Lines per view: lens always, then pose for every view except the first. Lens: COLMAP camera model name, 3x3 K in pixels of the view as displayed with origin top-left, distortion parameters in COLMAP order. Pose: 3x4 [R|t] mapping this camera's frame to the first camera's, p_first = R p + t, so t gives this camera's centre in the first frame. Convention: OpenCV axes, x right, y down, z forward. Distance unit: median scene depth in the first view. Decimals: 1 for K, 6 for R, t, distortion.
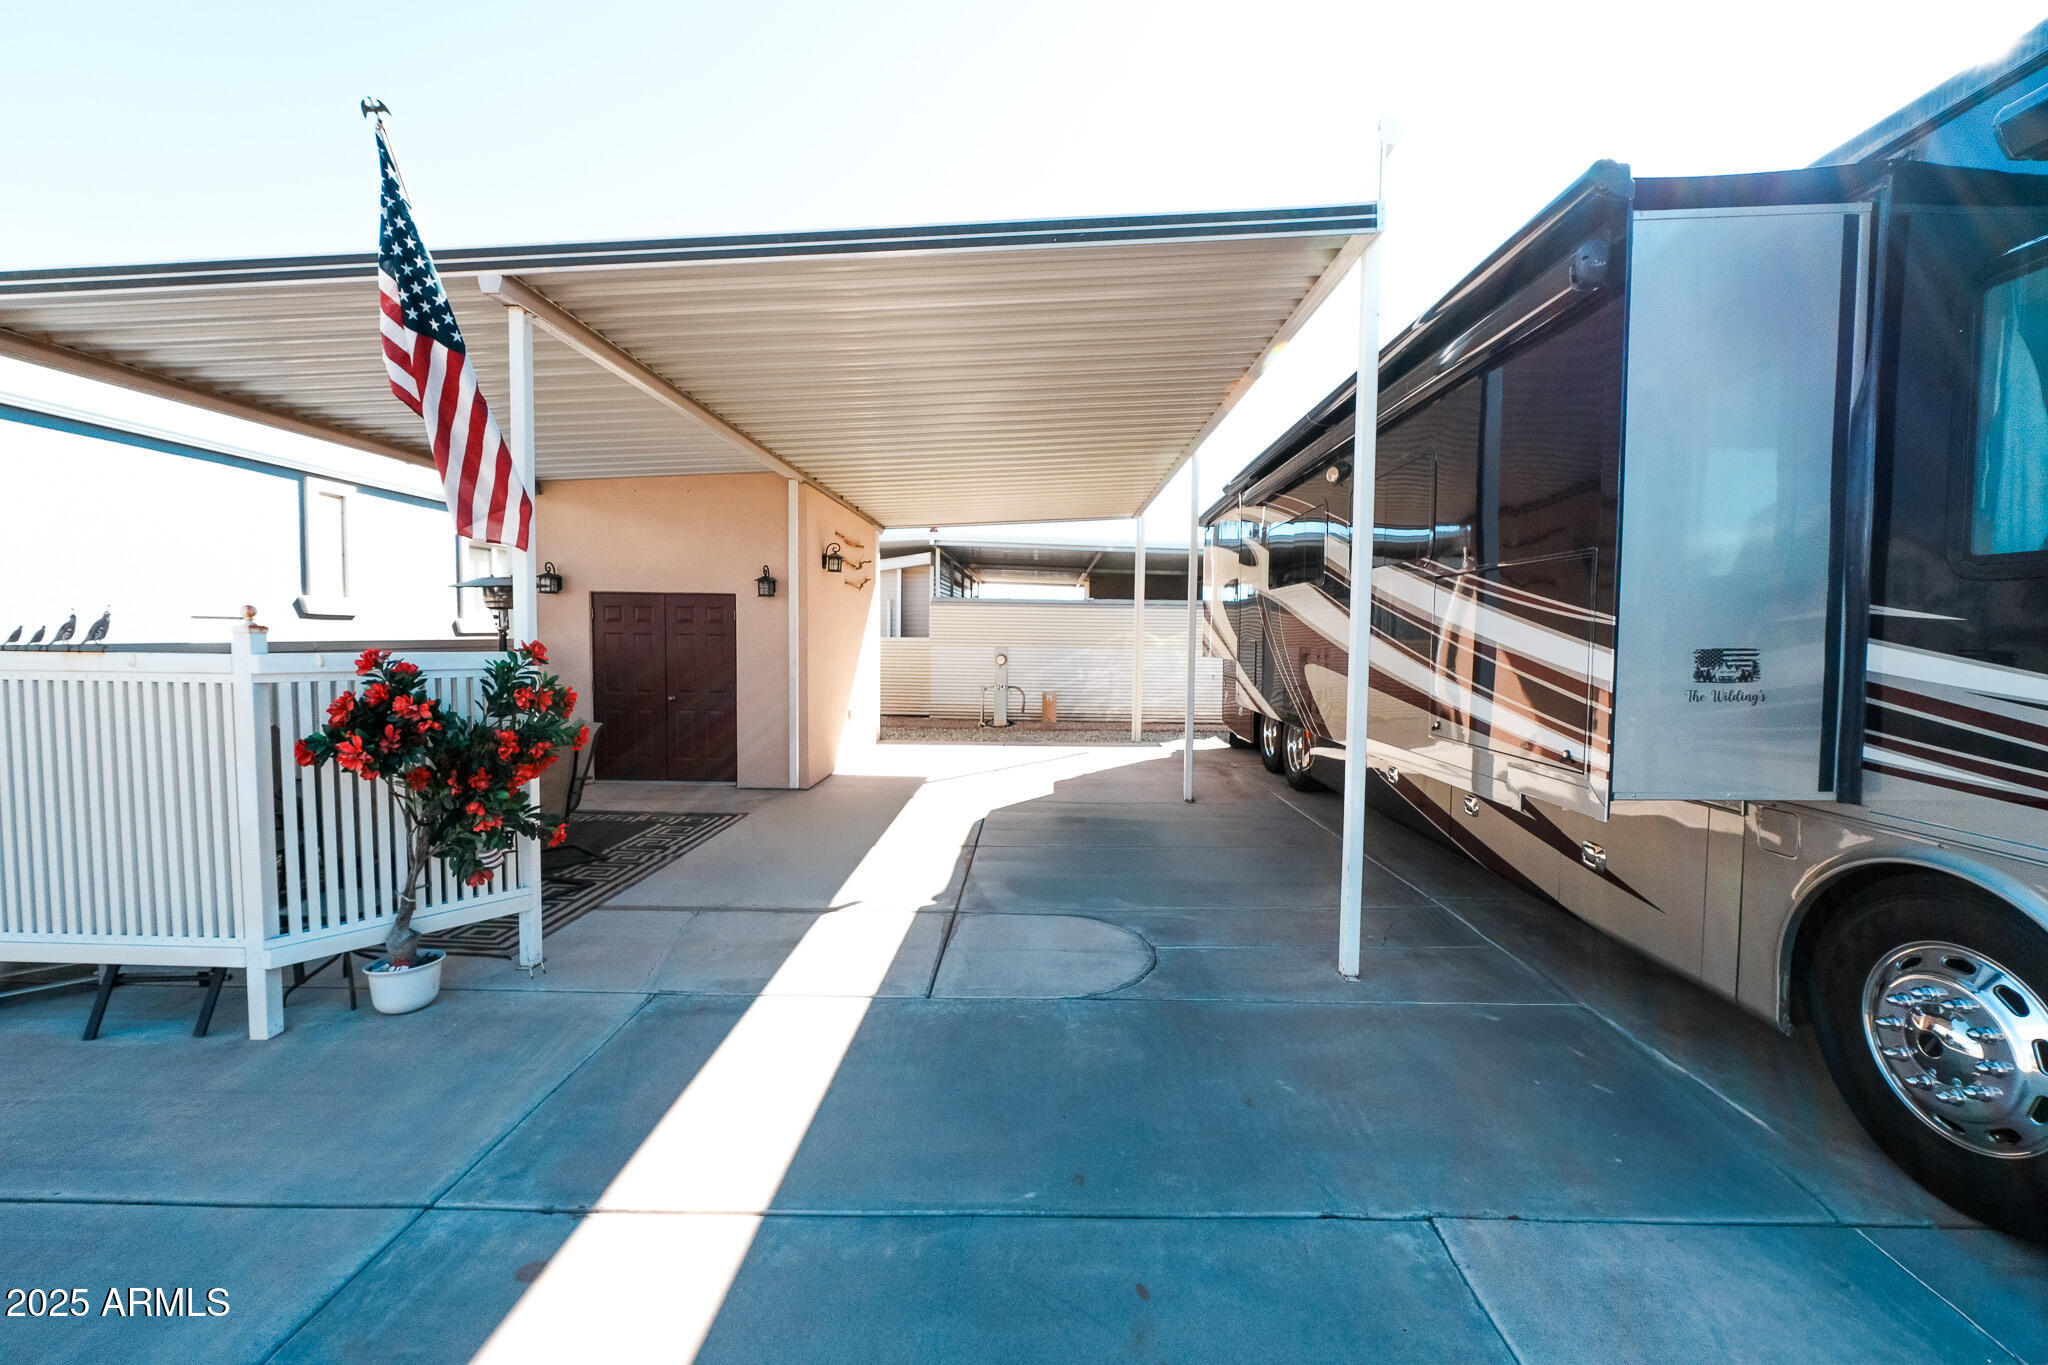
lens RADIAL K [[848.4, 0, 1017.4], [0, 848.4, 676.9], [0, 0, 1]] dist [-0.000042, -0.001773]
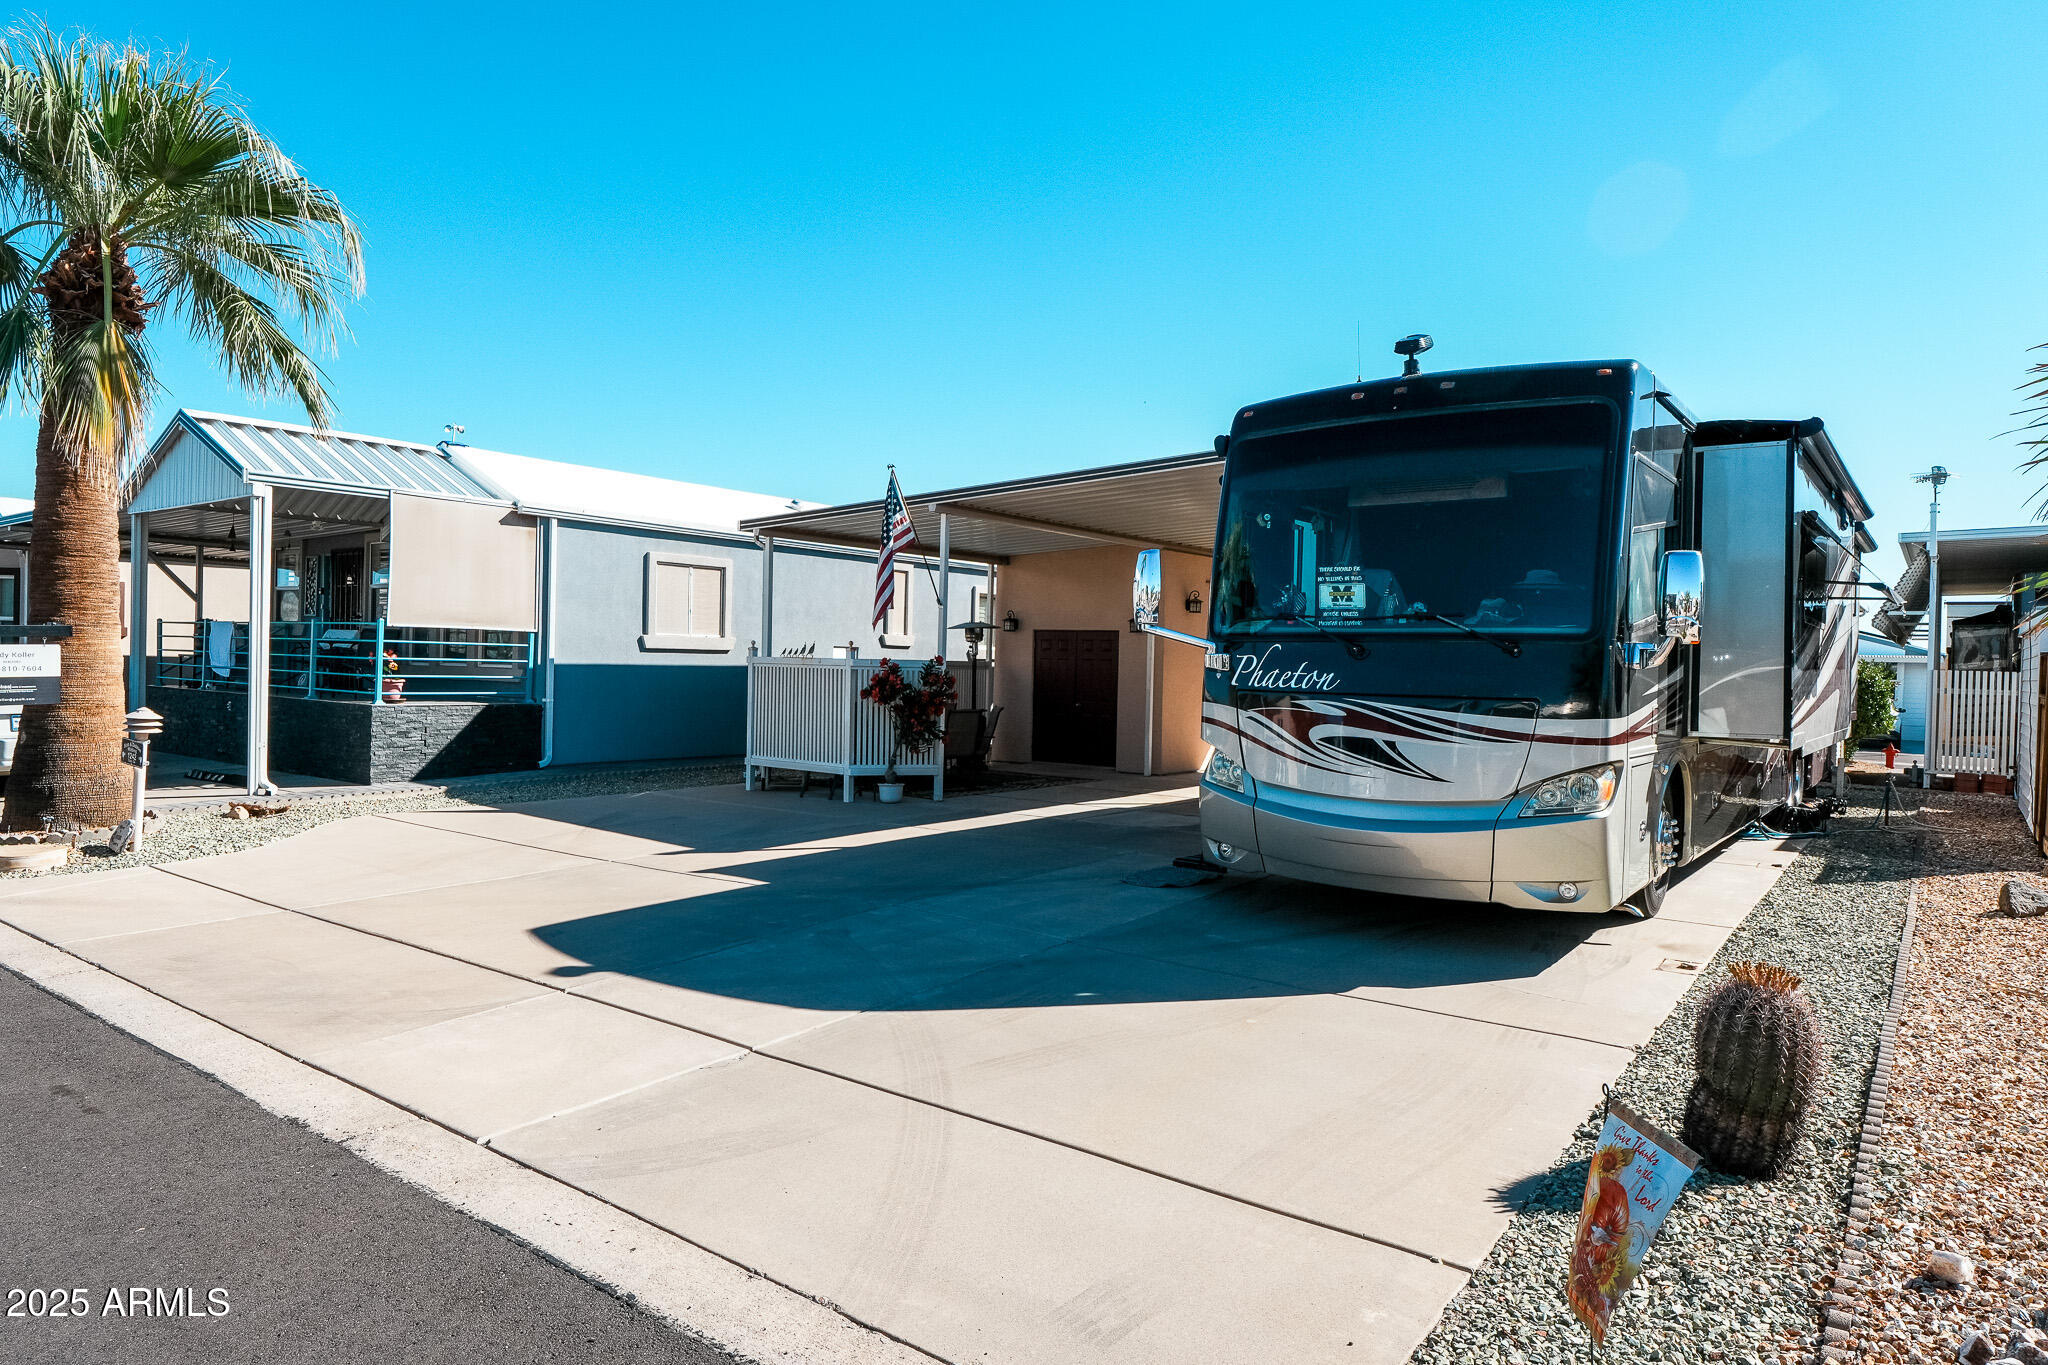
lens RADIAL K [[1229.3, 0, 1021.1], [0, 1229.3, 679.0], [0, 0, 1]] dist [0.002316, 0.000025]
pose [[0.815337, 0.016022, -0.578765, 0.732907], [-0.044163, 0.998426, -0.034574, 0.060388], [0.577300, 0.053749, 0.814761, -0.761250]]
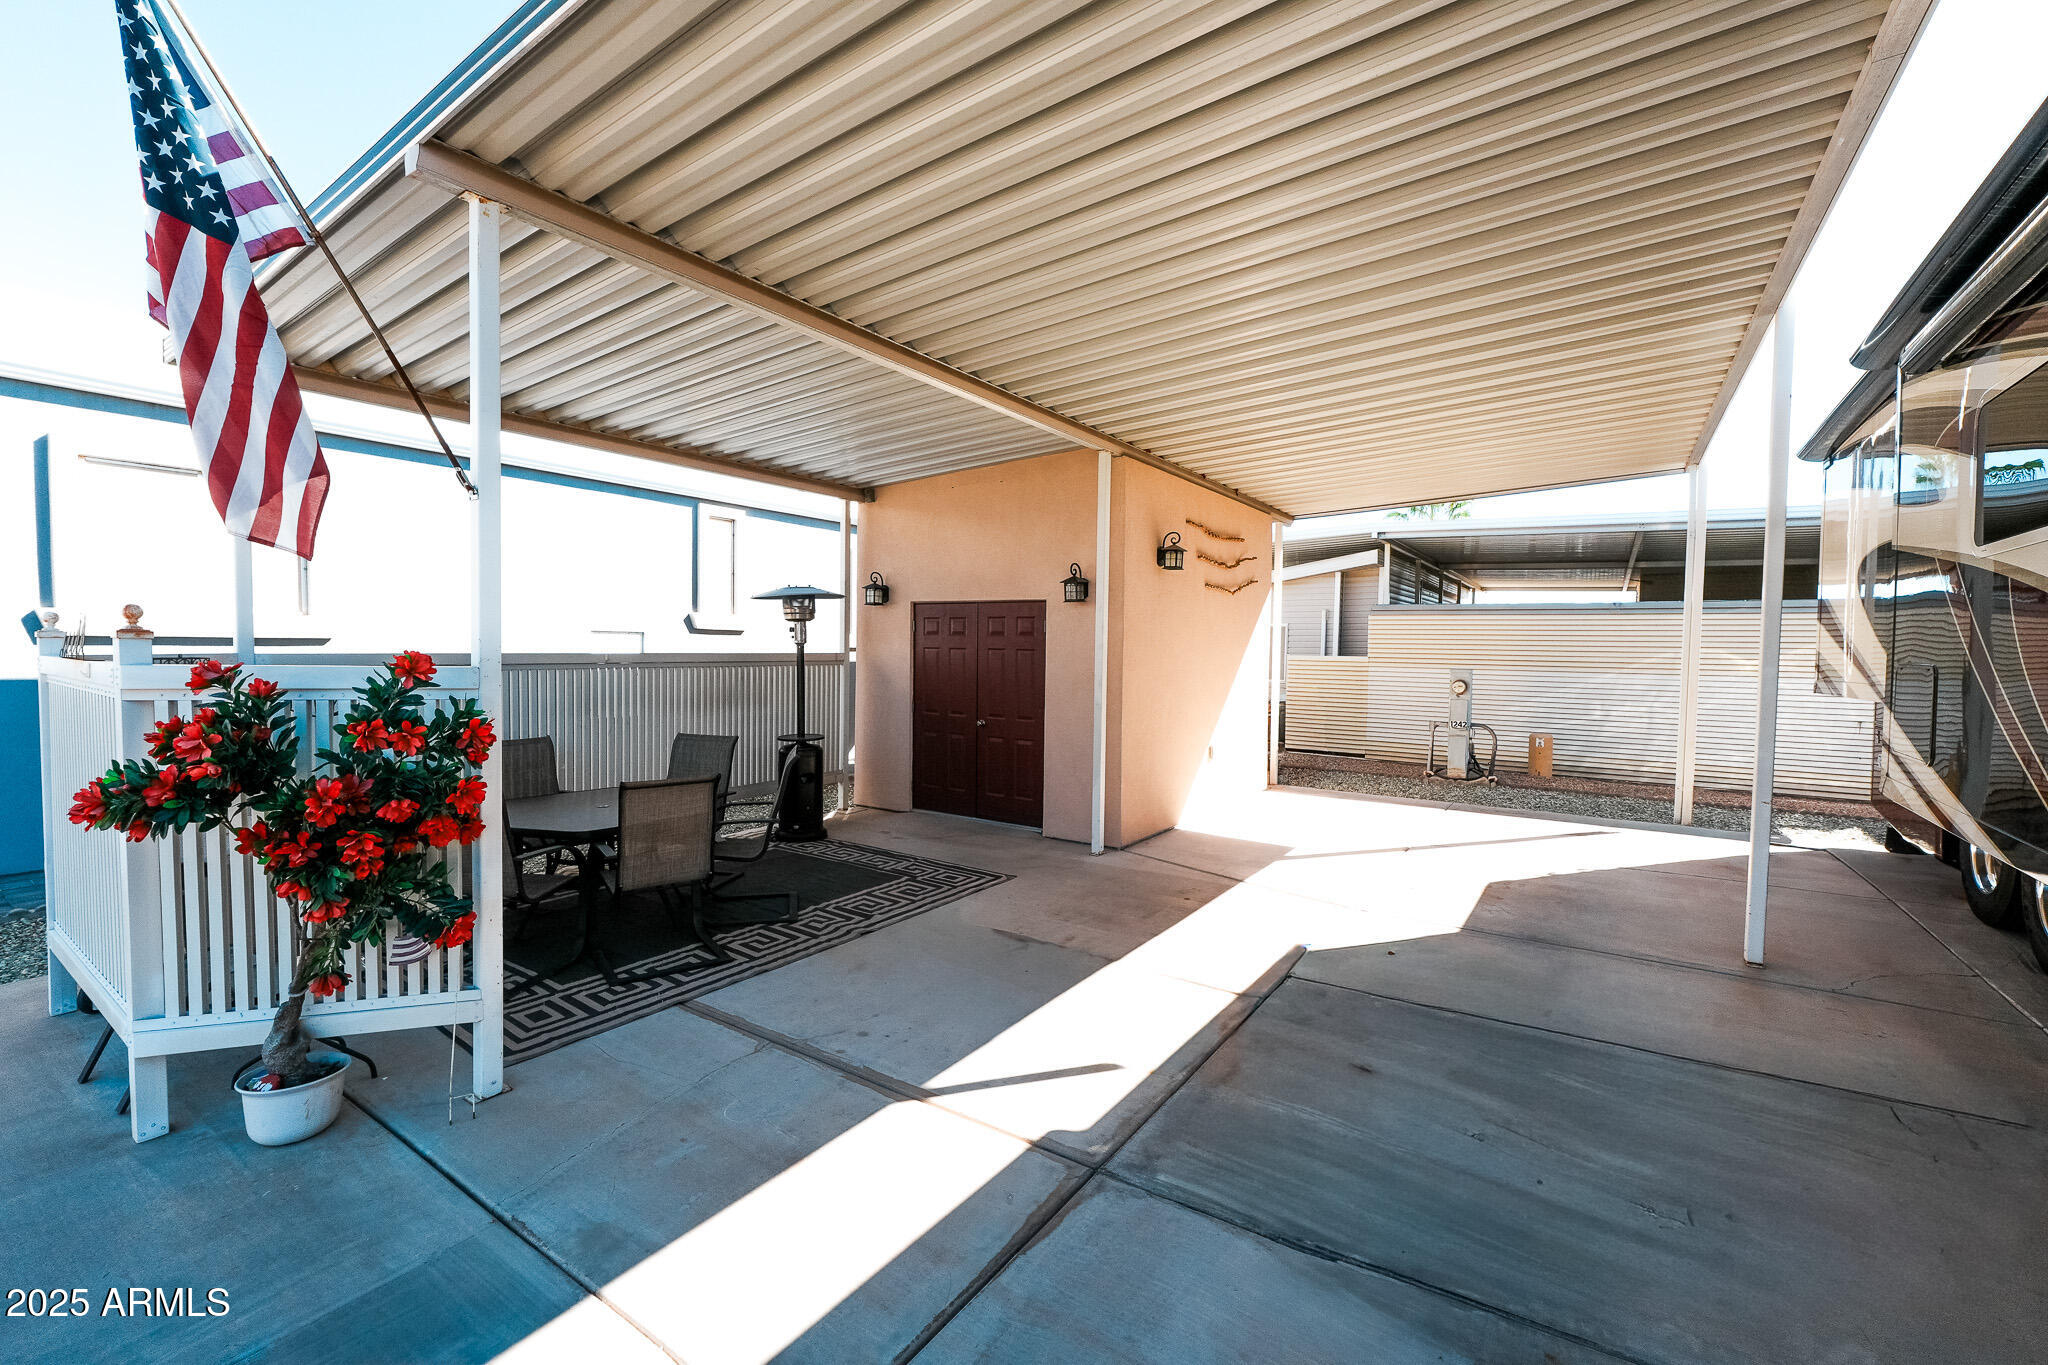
lens RADIAL K [[848.4, 0, 1024.0], [0, 848.4, 673.8], [0, 0, 1]] dist [-0.000042, -0.001773]
pose [[0.841311, 0.018393, -0.540239, 0.100097], [-0.032088, 0.999358, -0.015947, -0.012864], [0.539598, 0.030751, 0.841361, 0.306946]]
